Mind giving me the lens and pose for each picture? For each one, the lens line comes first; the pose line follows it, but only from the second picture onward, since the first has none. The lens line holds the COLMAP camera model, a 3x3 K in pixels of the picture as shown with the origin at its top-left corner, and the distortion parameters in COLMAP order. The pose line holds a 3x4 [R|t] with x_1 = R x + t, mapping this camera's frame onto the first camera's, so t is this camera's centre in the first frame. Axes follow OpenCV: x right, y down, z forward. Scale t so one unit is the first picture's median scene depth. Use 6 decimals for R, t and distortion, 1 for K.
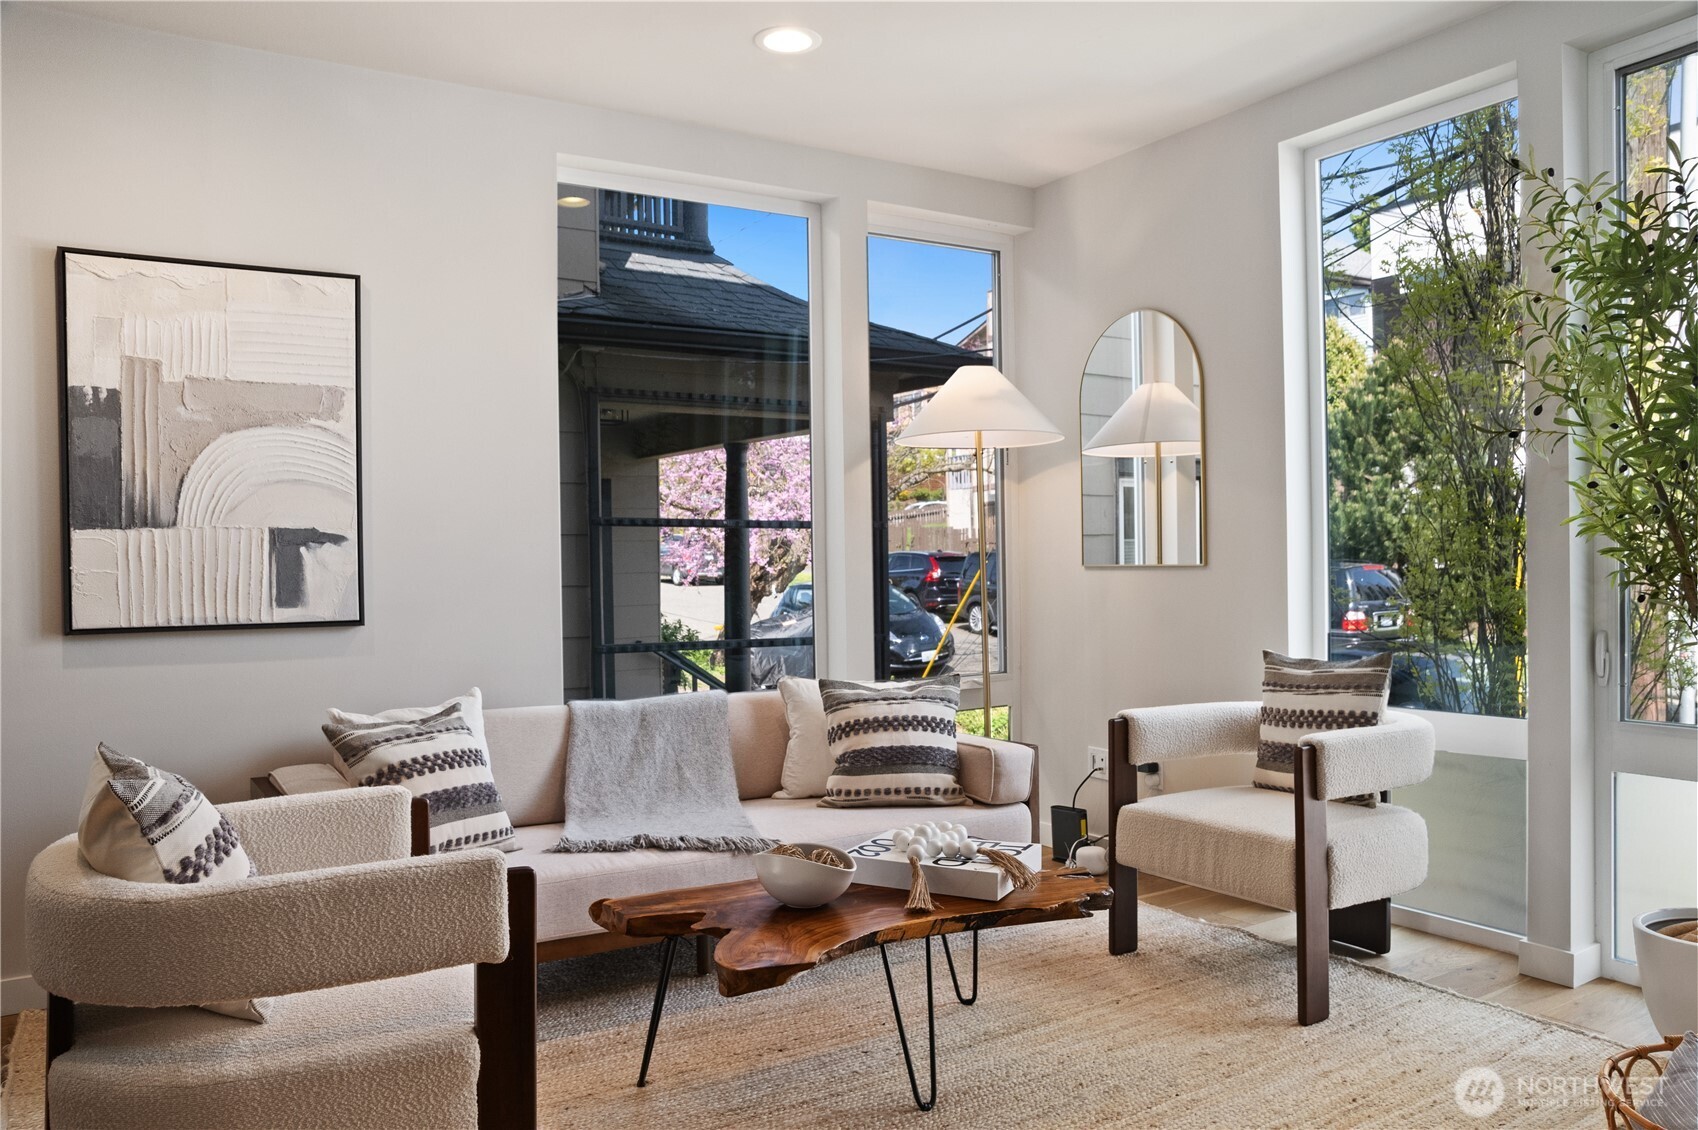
lens RADIAL K [[1271.4, 0, 848.1], [0, 1271.4, 556.5], [0, 0, 1]] dist [-0.078824, 0.000893]
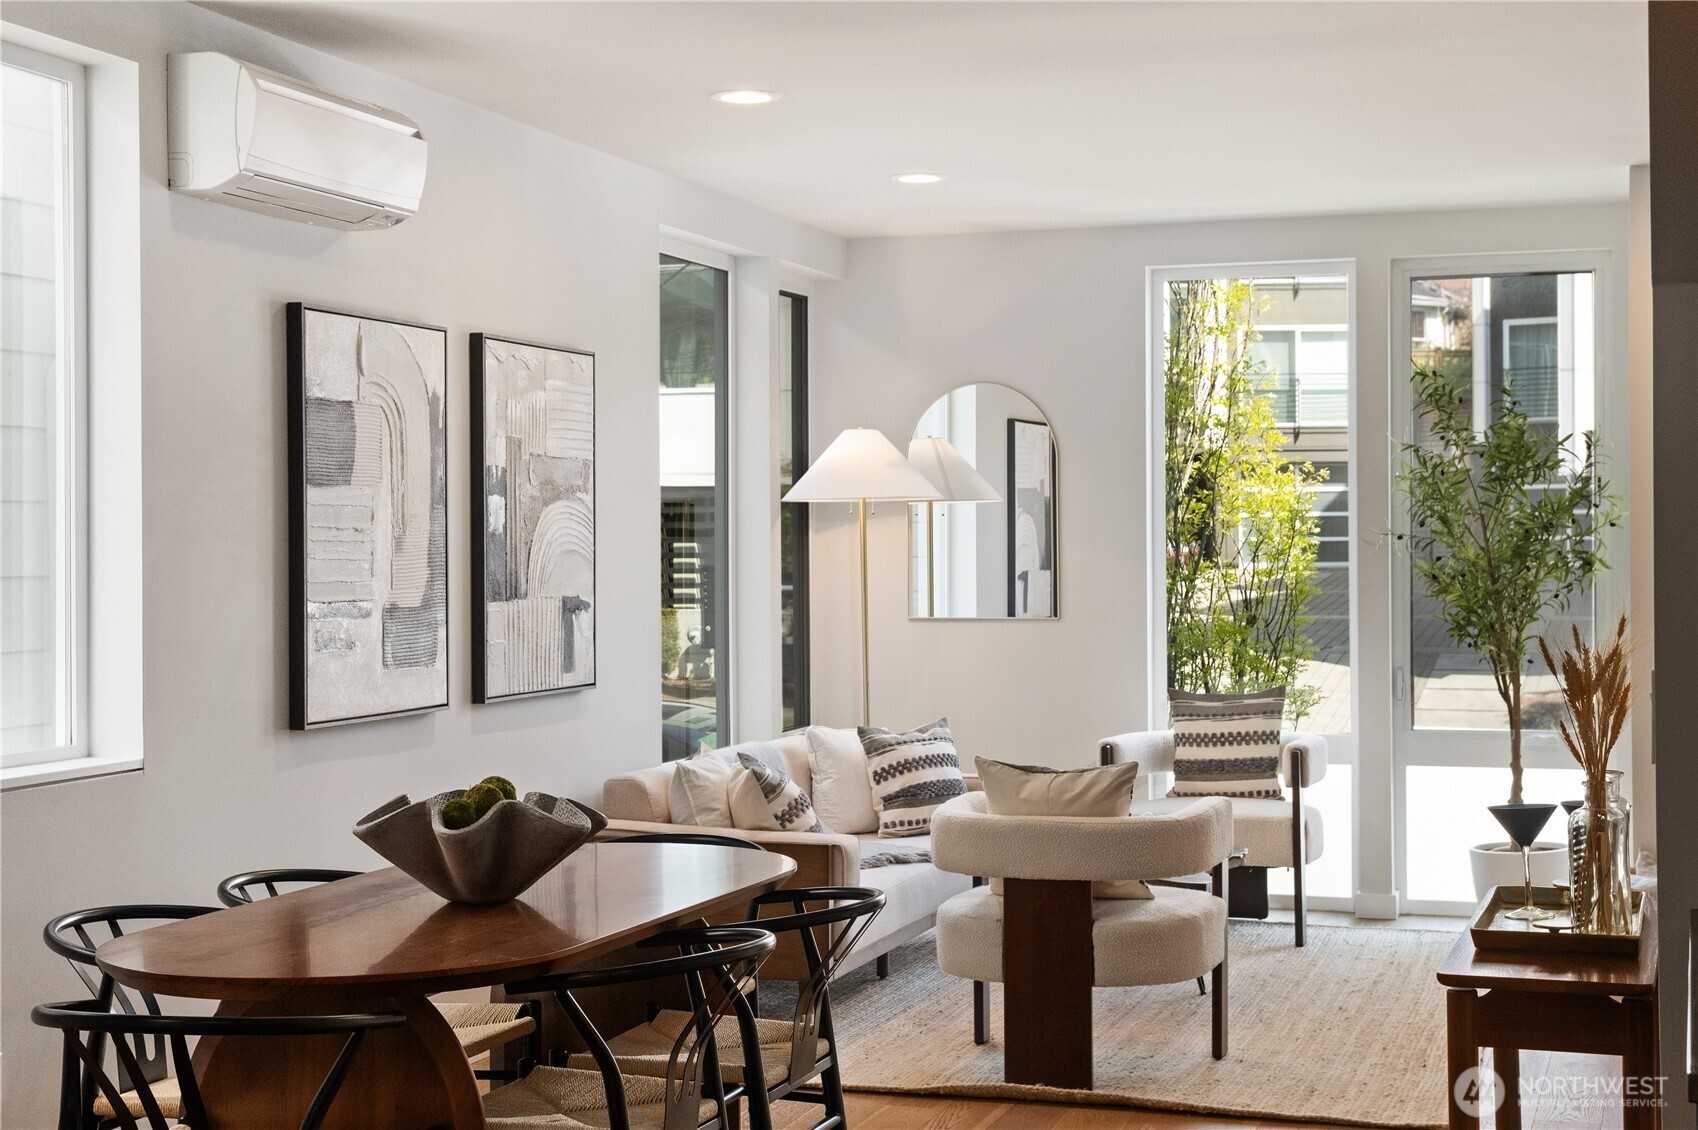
lens RADIAL K [[2593.5, 0, 850.2], [0, 2593.5, 559.2], [0, 0, 1]] dist [0.057959, 0.000000]
pose [[0.763570, 0.005286, 0.645704, -1.564666], [-0.006949, 0.999976, 0.000031, -0.052340], [-0.645688, -0.004511, 0.763588, -0.760786]]
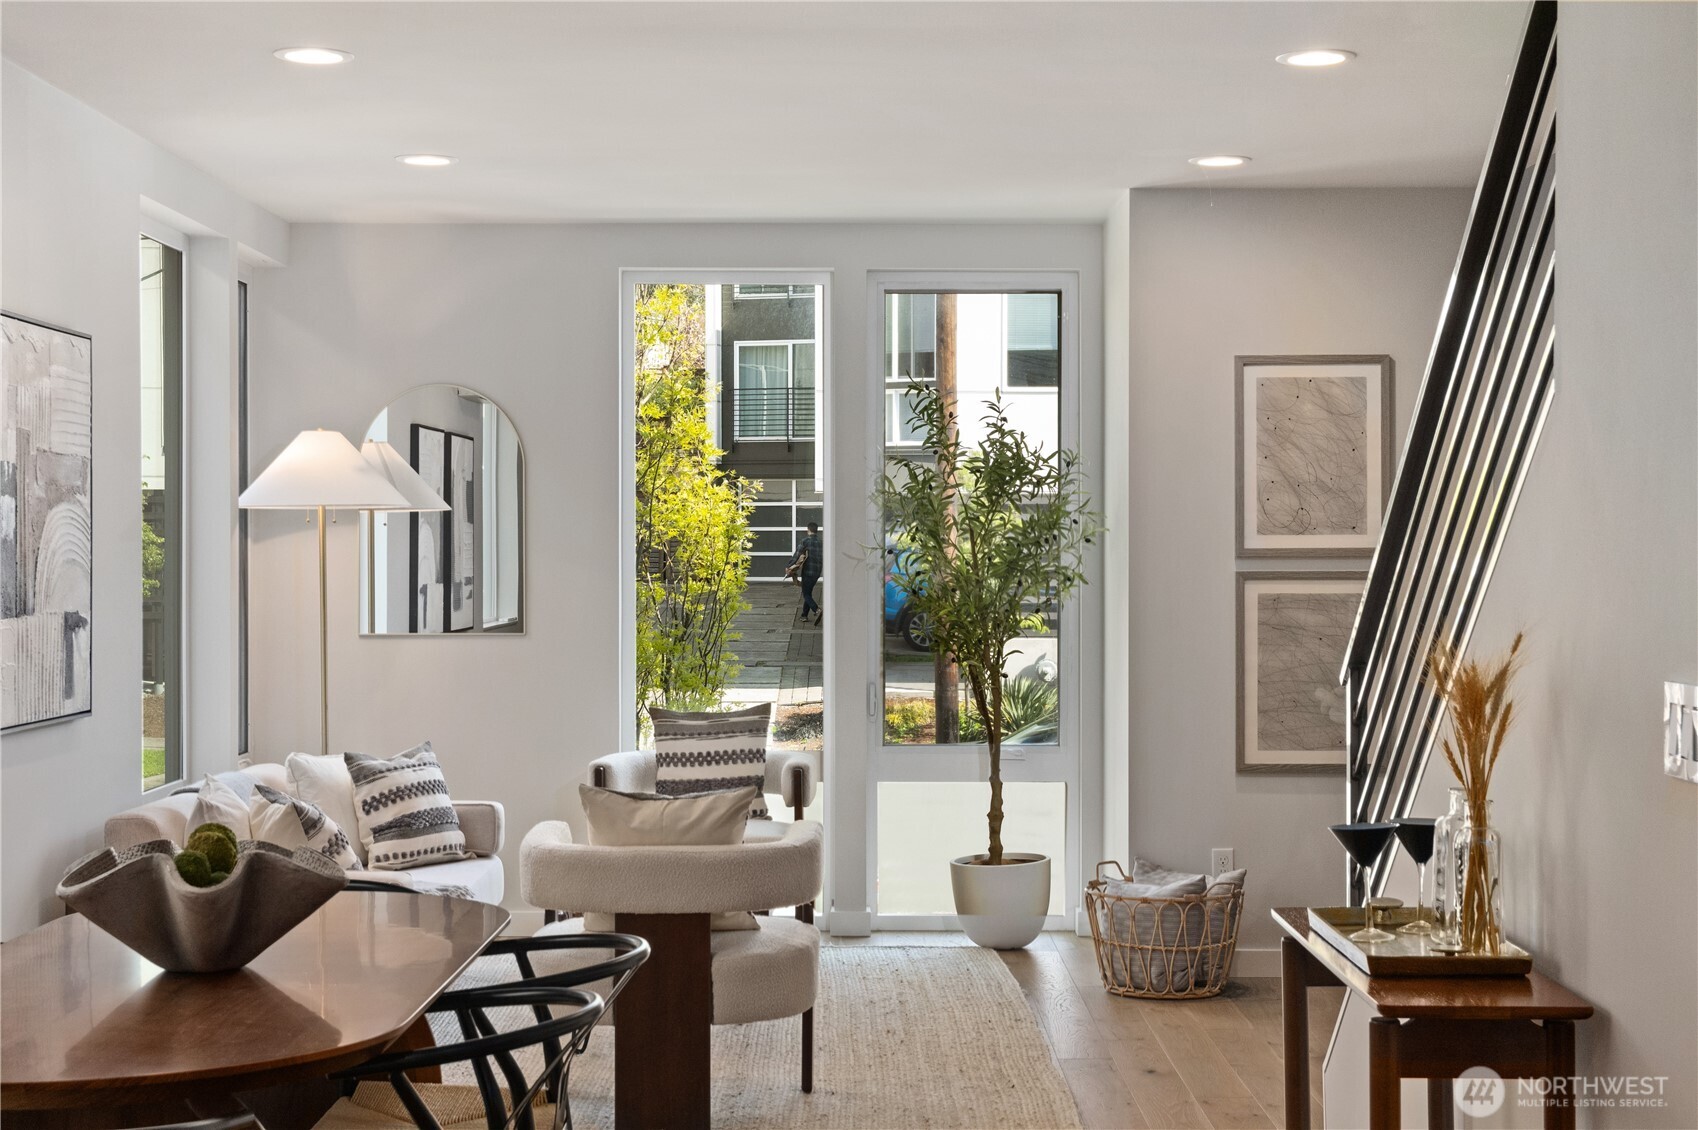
lens RADIAL K [[2593.5, 0, 869.3], [0, 2593.5, 603.8], [0, 0, 1]] dist [0.057959, 0.000000]
pose [[0.522121, -0.001883, 0.852869, -1.666031], [-0.010859, 0.999902, 0.008856, -0.049211], [-0.852802, -0.013885, 0.522050, -0.474590]]
